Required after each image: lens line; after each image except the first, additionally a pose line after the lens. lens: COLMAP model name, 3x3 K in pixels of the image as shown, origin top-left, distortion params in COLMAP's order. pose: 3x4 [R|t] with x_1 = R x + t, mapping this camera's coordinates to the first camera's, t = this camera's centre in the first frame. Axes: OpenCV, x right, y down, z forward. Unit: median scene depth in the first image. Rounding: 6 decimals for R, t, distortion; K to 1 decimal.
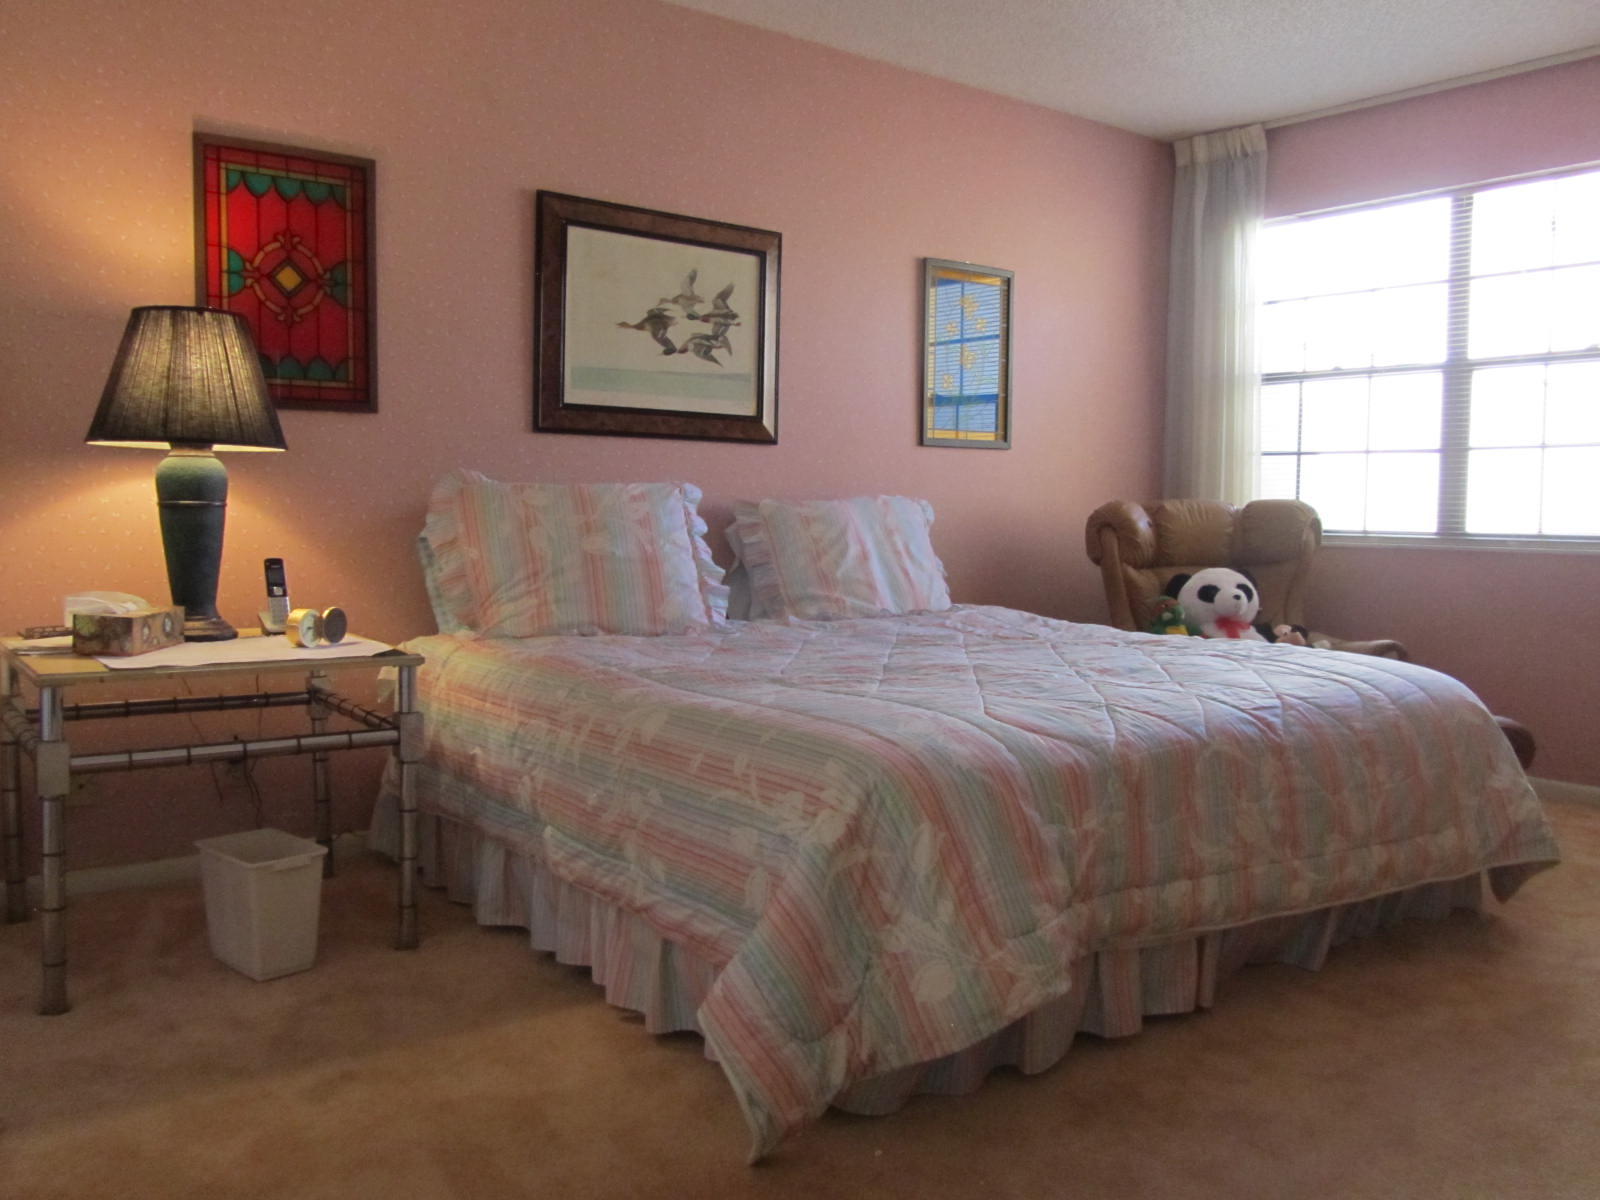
lens RADIAL K [[1325.4, 0, 808.4], [0, 1325.4, 596.2], [0, 0, 1]] dist [-0.042556, 0.009184]
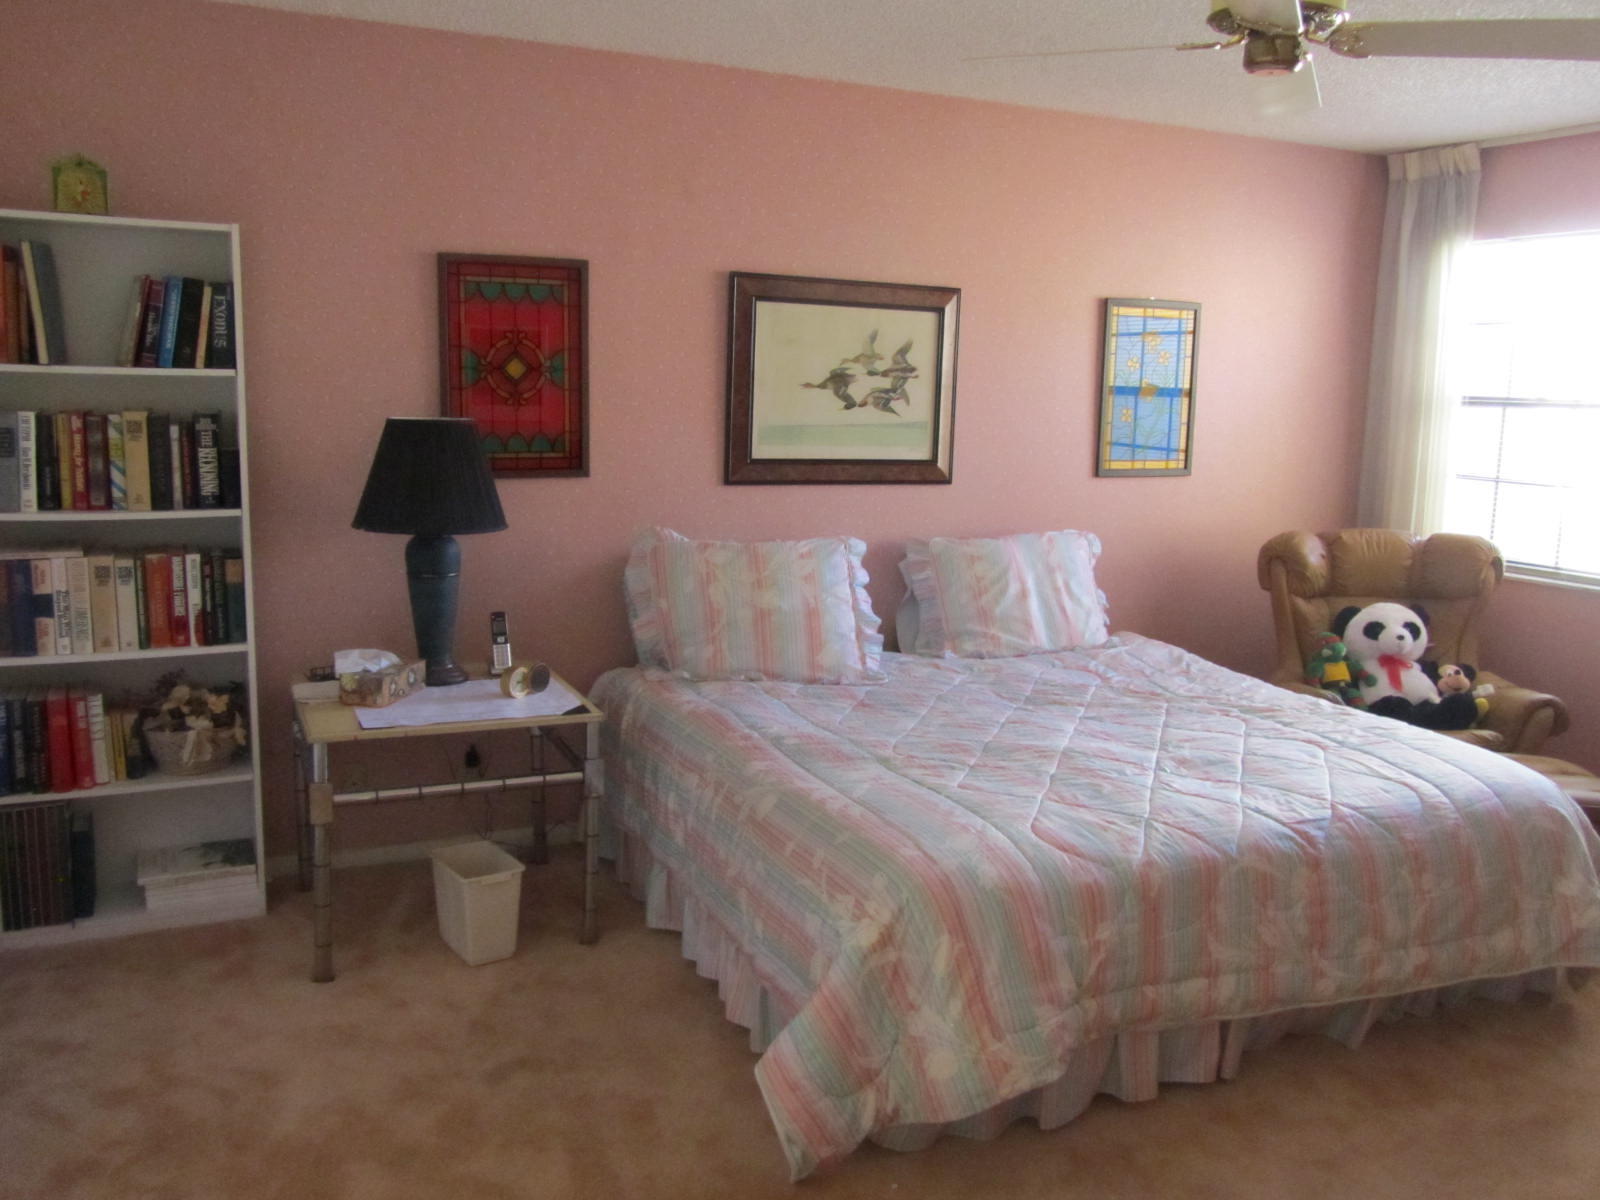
lens RADIAL K [[1325.4, 0, 808.4], [0, 1325.4, 596.2], [0, 0, 1]] dist [-0.042556, 0.009184]
pose [[0.975754, 0.045635, -0.214059, 0.128332], [-0.026904, 0.995613, 0.089618, -0.151246], [0.217209, -0.081686, 0.972701, -0.122351]]
